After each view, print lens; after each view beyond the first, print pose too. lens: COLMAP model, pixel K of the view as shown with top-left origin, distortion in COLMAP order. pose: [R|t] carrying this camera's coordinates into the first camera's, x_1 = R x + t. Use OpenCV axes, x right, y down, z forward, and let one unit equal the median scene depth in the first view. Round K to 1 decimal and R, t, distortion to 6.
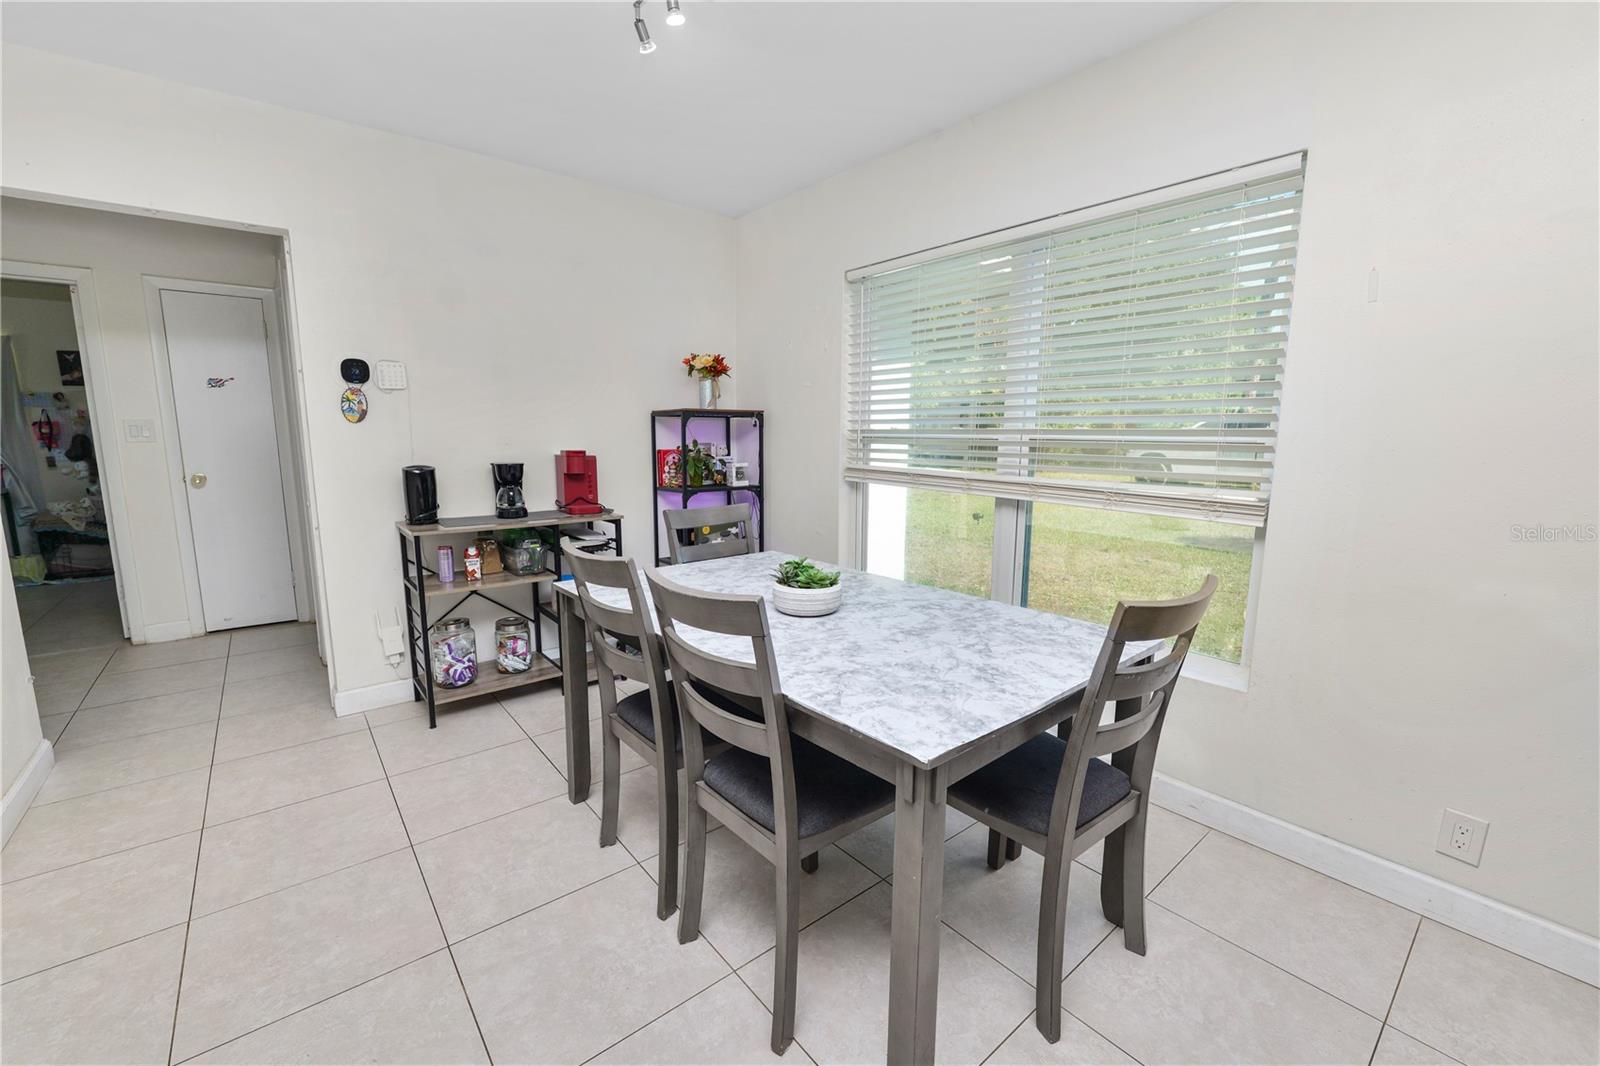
lens RADIAL K [[657.3, 0, 798.9], [0, 657.3, 532.6], [0, 0, 1]] dist [-0.007276, 0.000027]
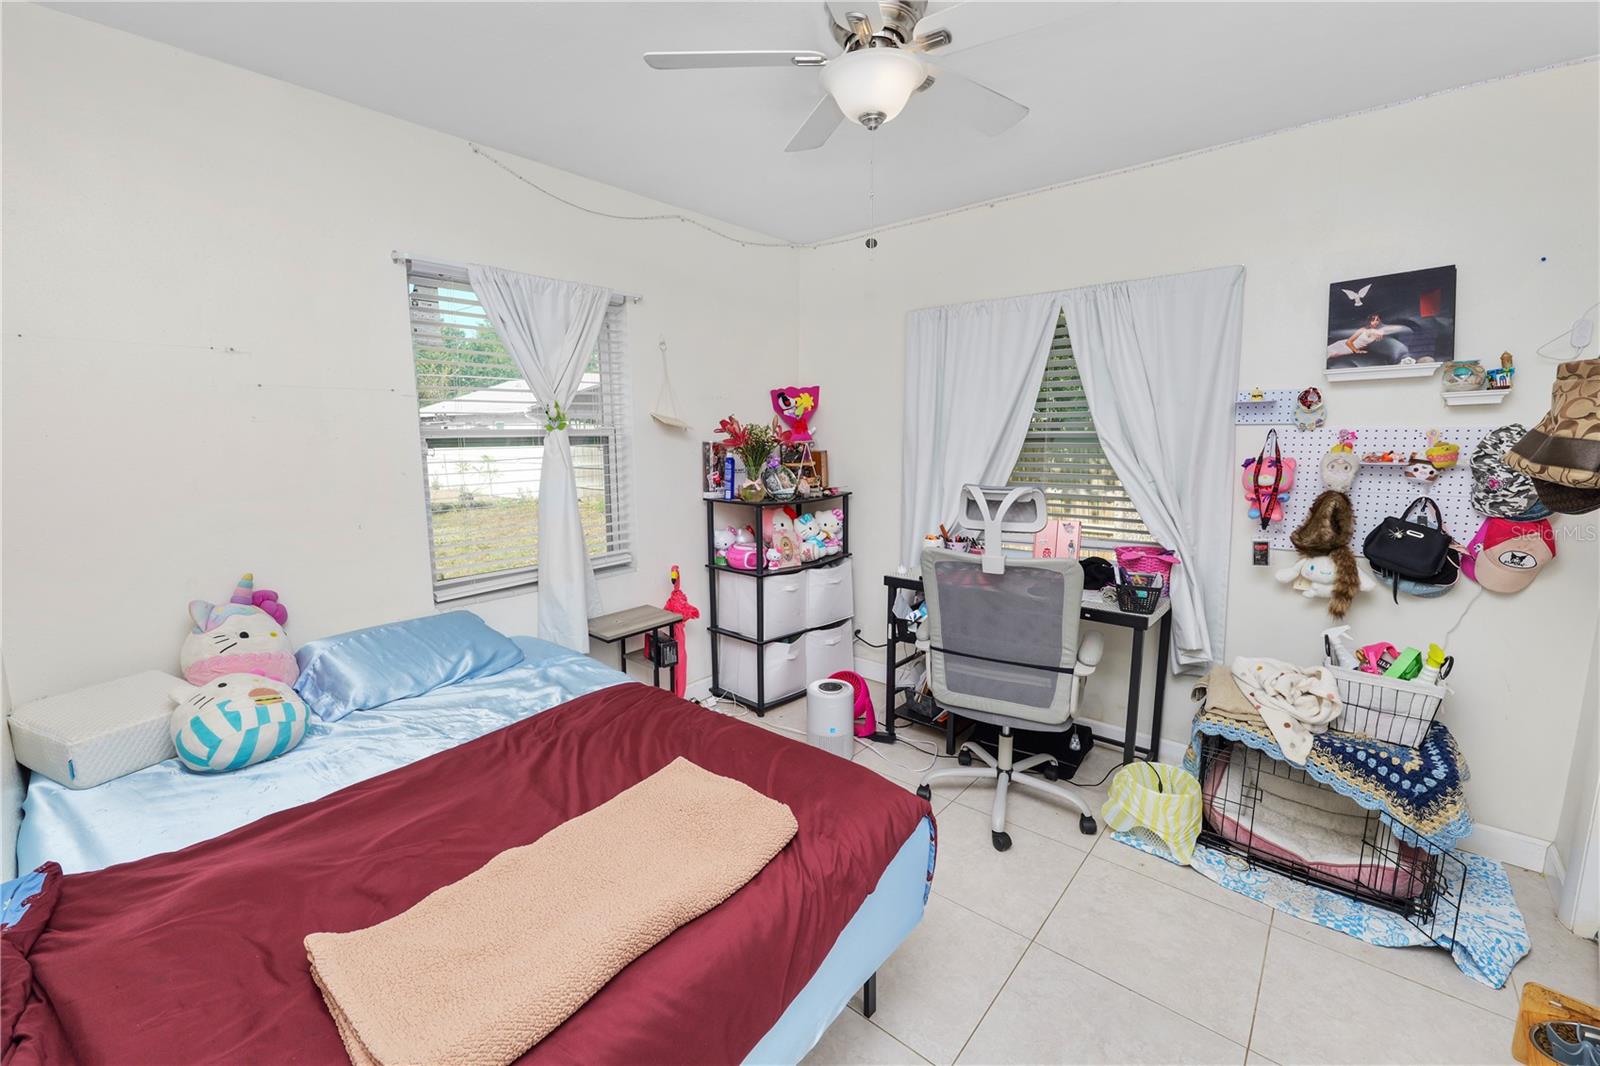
lens RADIAL K [[657.3, 0, 800.8], [0, 657.3, 531.6], [0, 0, 1]] dist [-0.007276, 0.000027]
pose [[0.187795, 0.134274, -0.972987, -0.730146], [-0.147092, 0.983285, 0.107305, -0.114423], [0.971132, 0.122968, 0.204407, 0.571909]]
